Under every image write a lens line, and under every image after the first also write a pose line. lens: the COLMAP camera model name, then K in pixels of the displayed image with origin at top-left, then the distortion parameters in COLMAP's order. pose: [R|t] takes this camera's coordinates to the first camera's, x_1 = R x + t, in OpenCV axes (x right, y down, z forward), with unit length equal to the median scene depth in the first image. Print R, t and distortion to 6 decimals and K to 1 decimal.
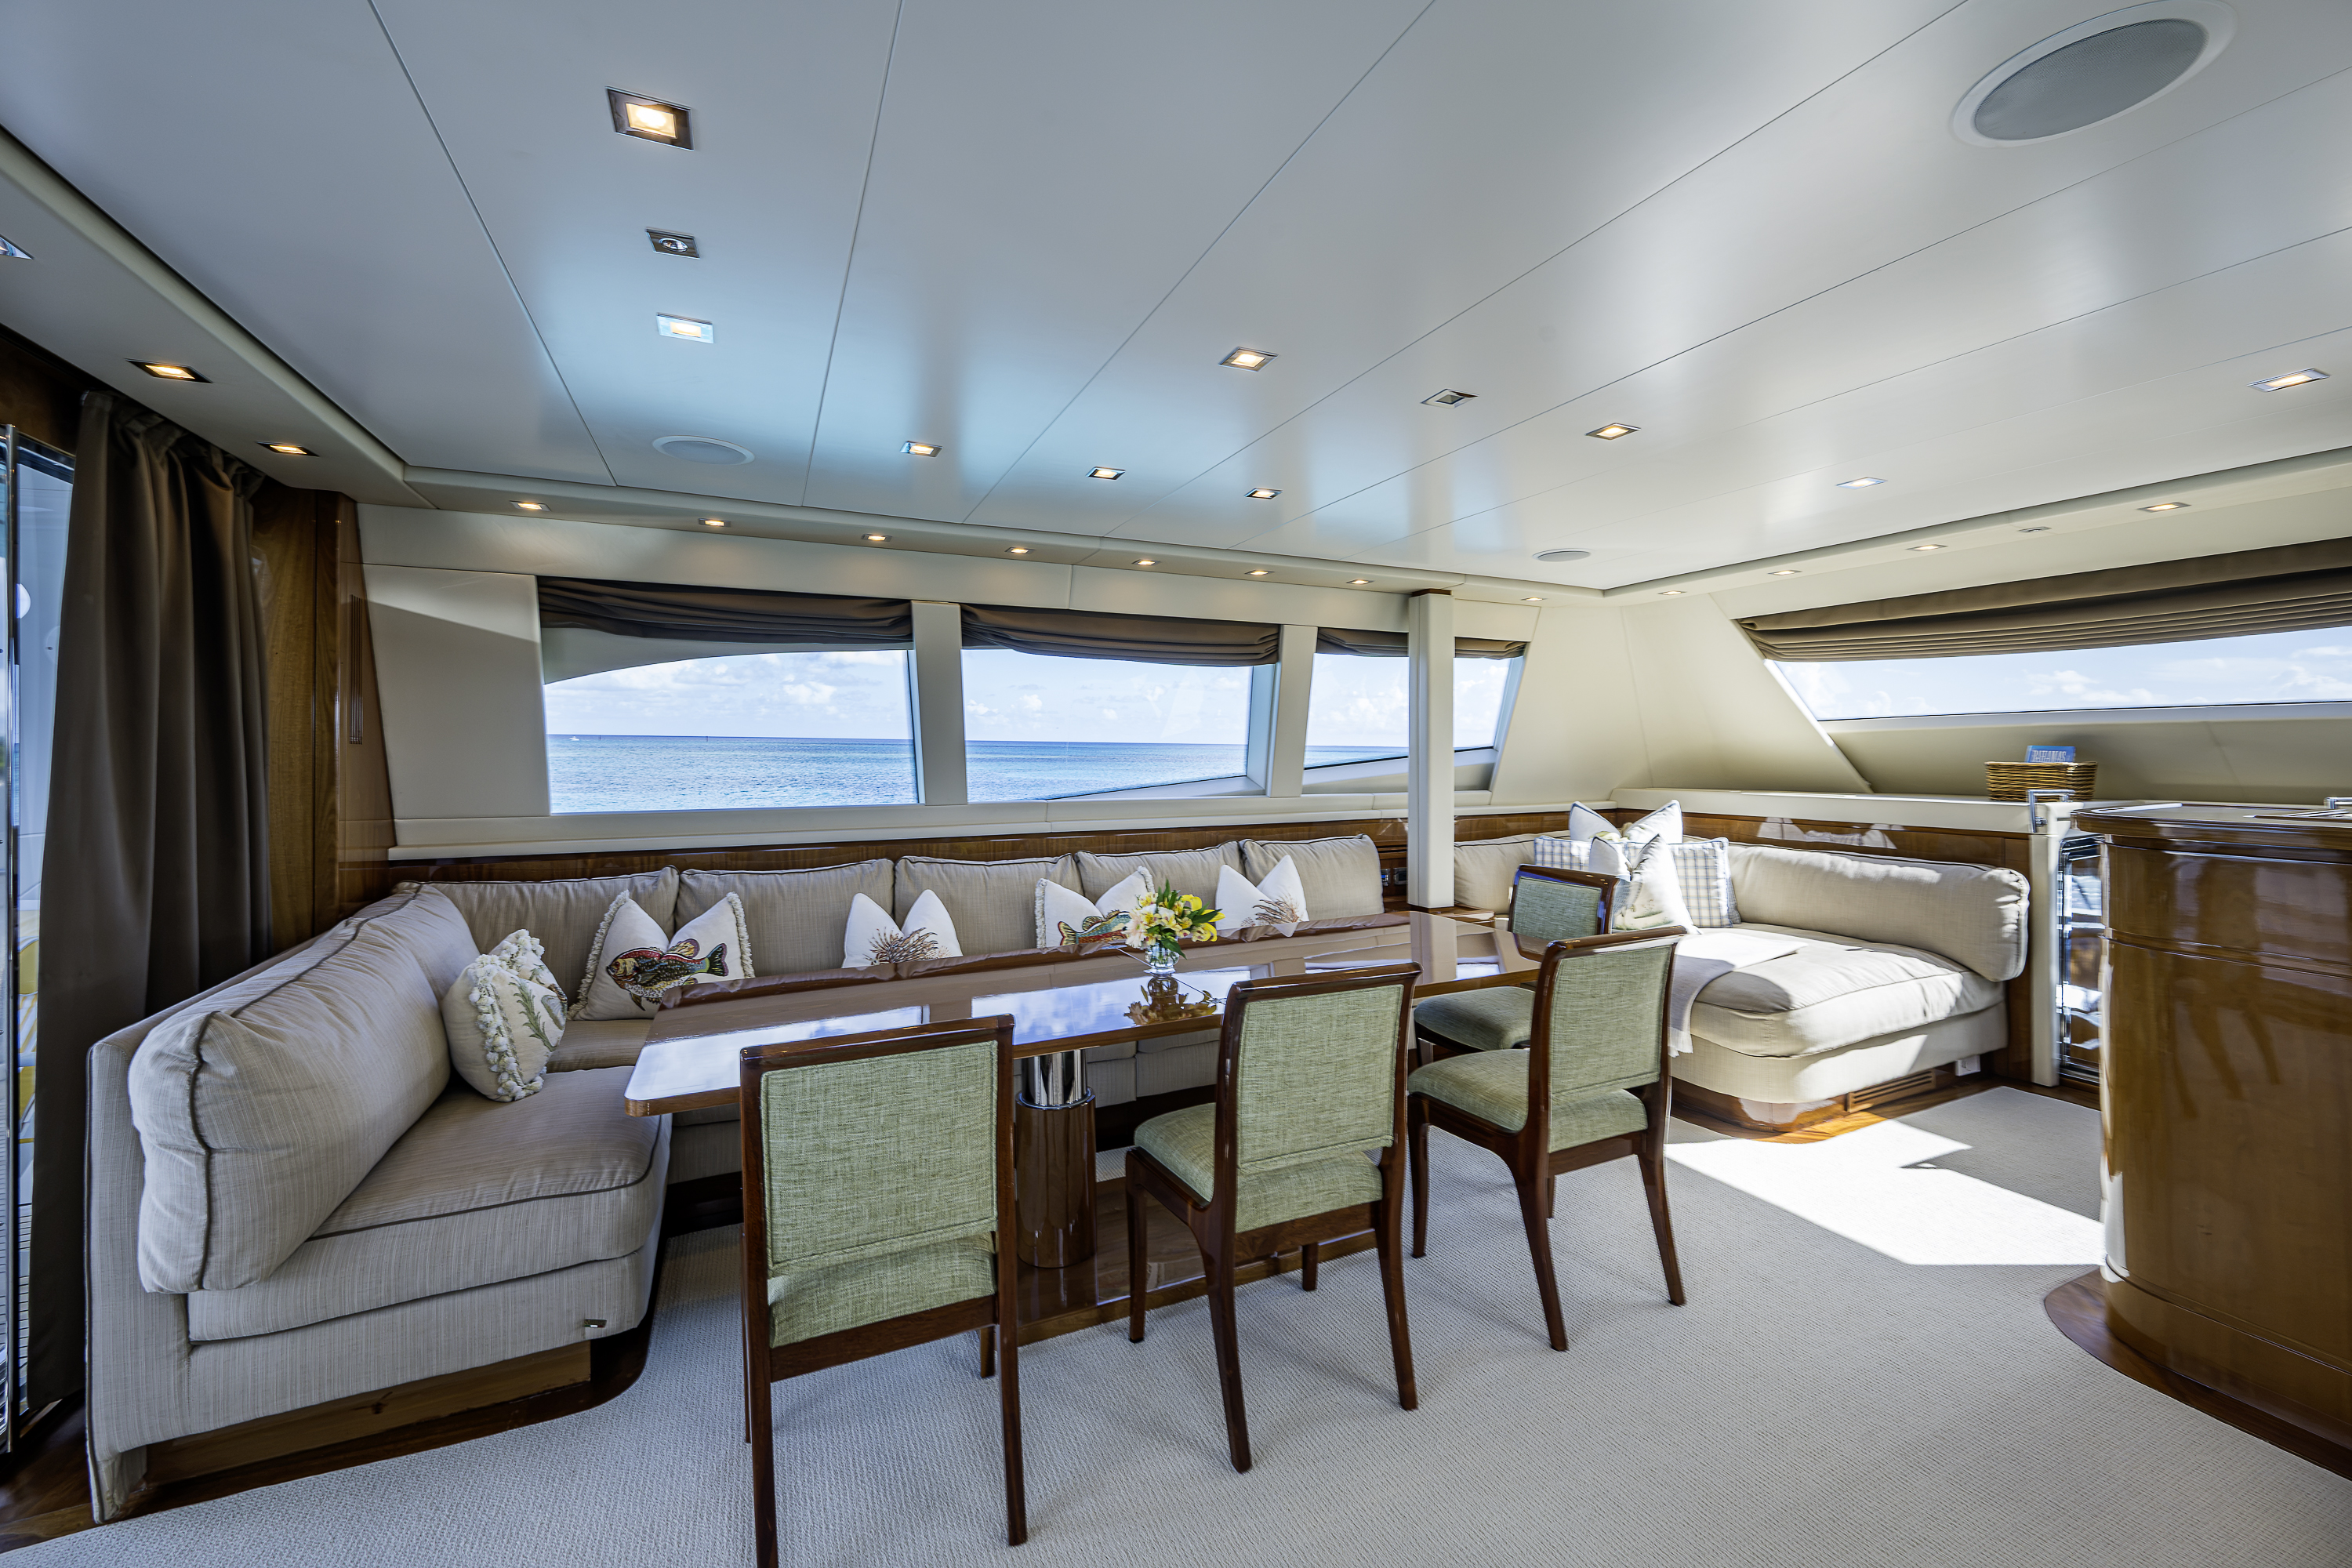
lens RADIAL K [[920.0, 0, 1174.8], [0, 920.0, 762.4], [0, 0, 1]] dist [-0.001749, 0.000281]
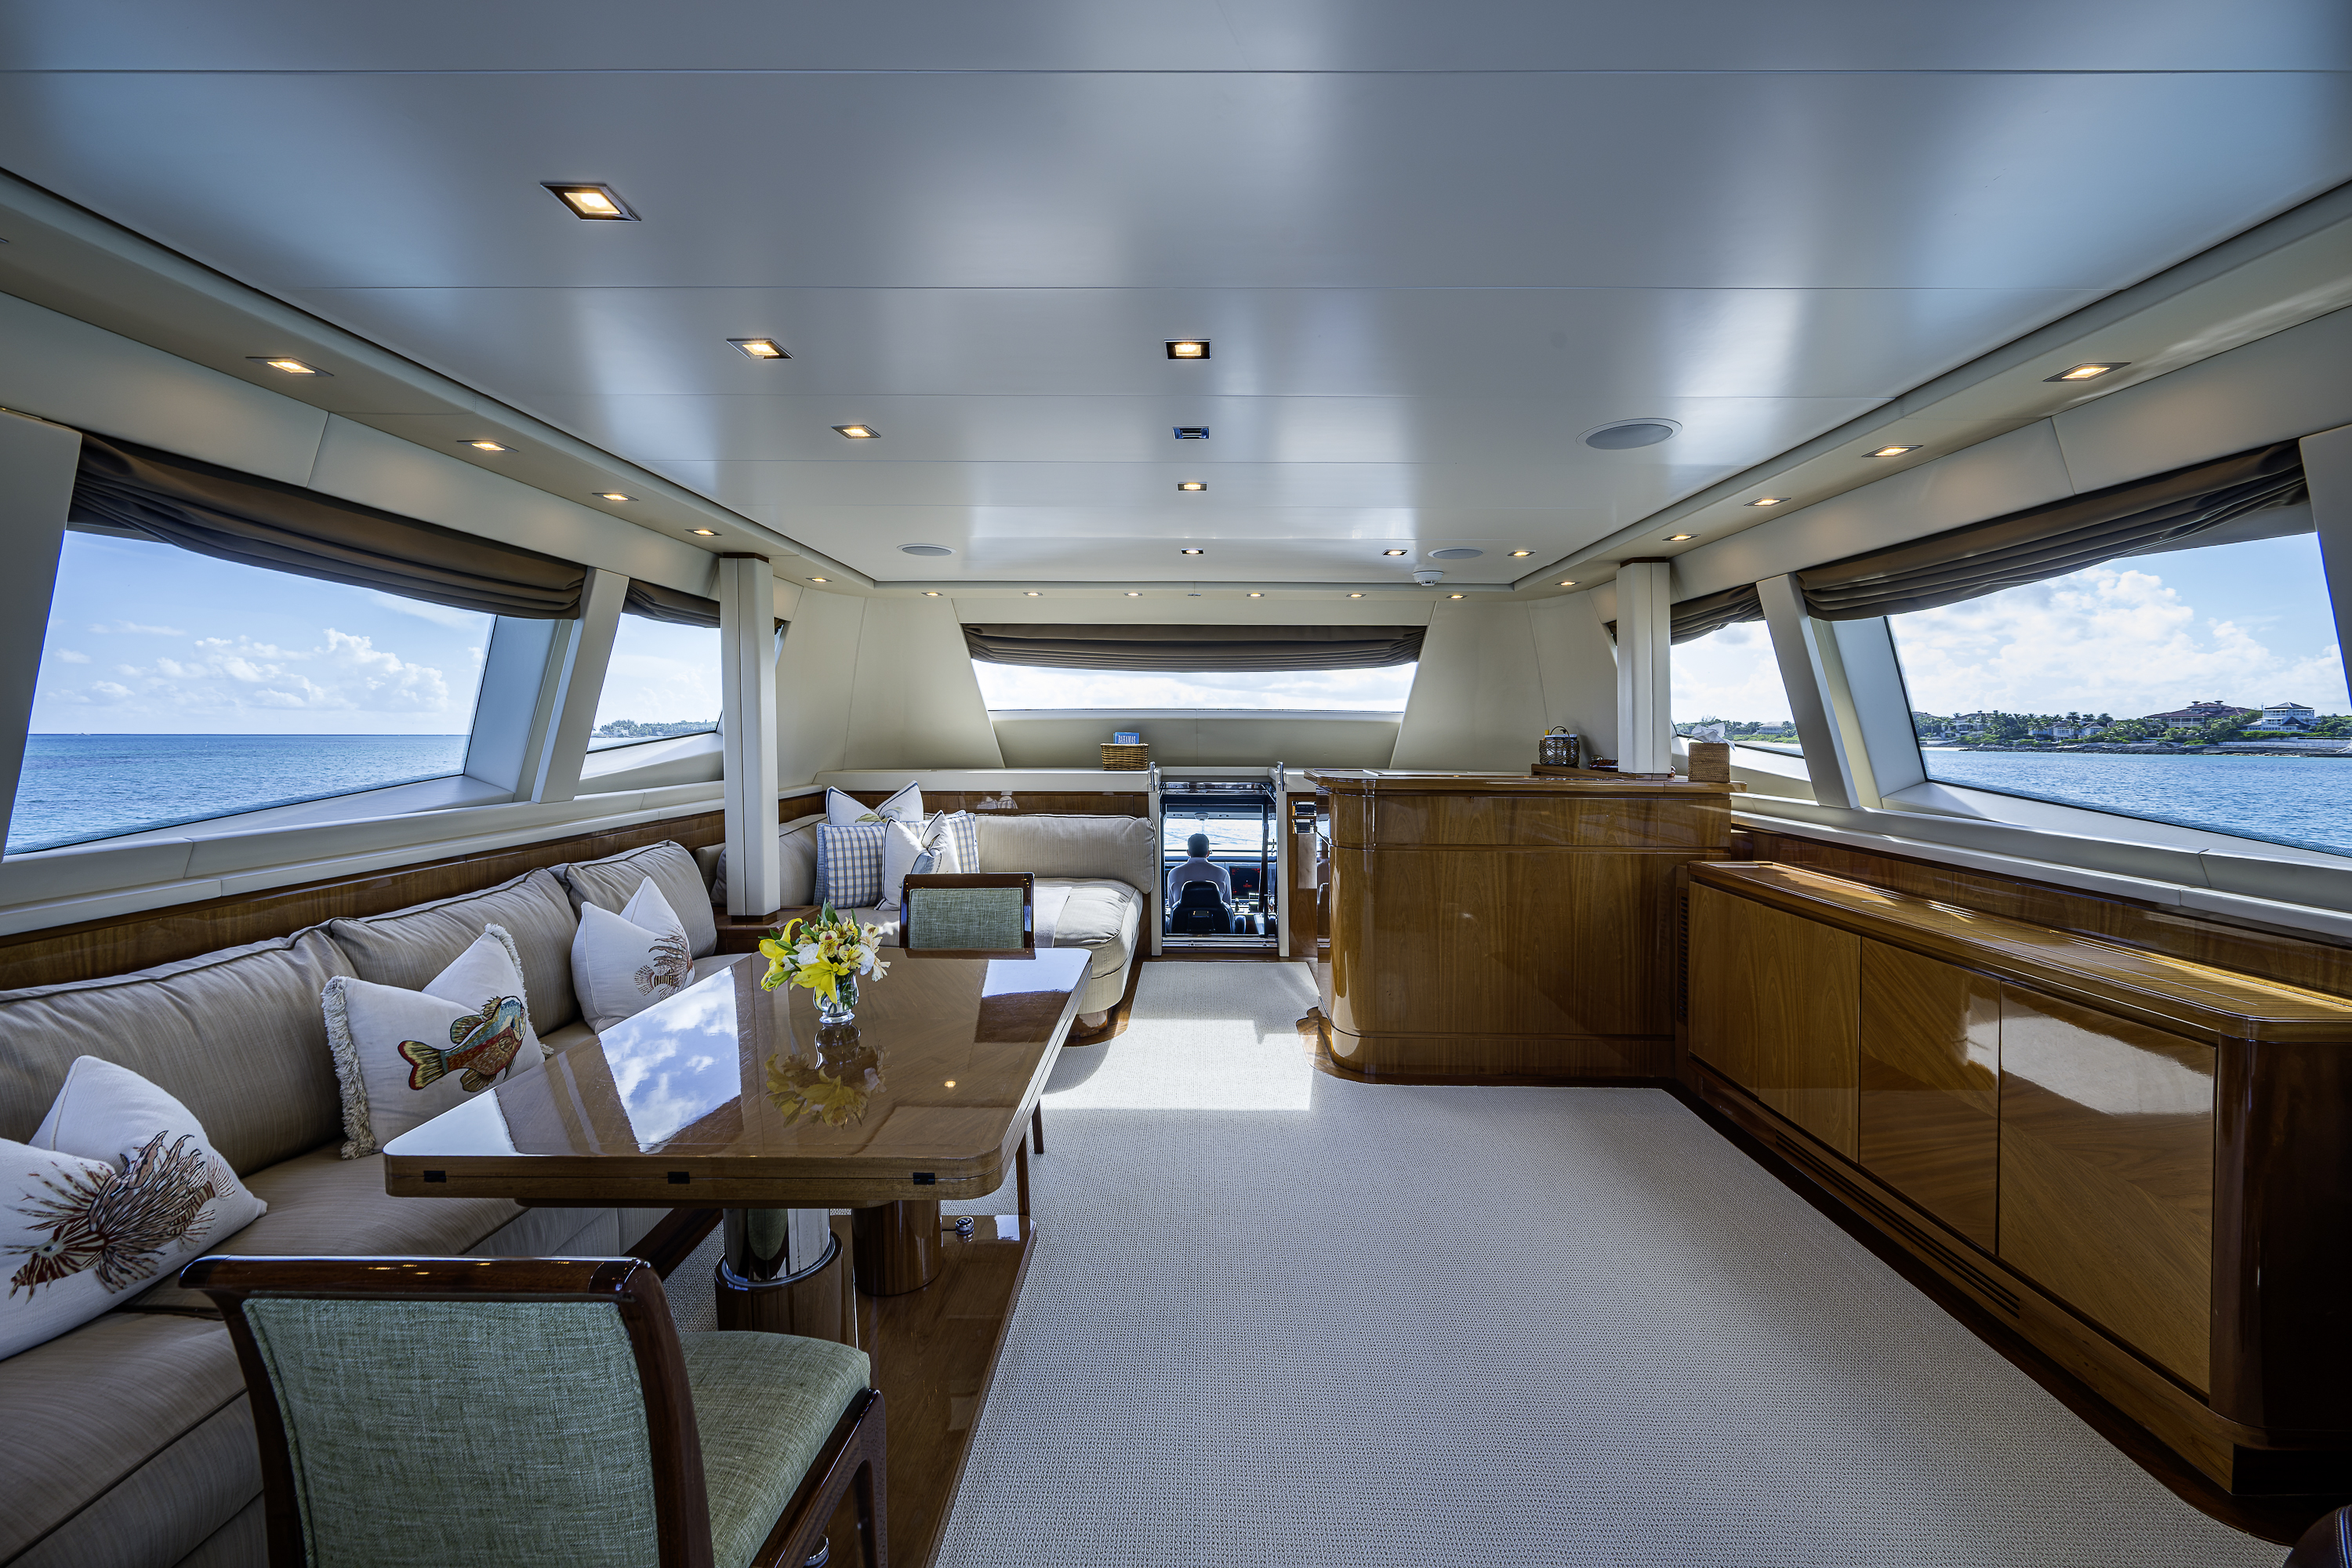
lens RADIAL K [[930.5, 0, 1189.3], [0, 930.5, 741.3], [0, 0, 1]] dist [0.000832, 0.000105]
pose [[0.424191, -0.008767, 0.905530, -0.411921], [0.006640, 0.999956, 0.006571, -0.014133], [-0.905548, 0.003226, 0.424231, 0.286145]]
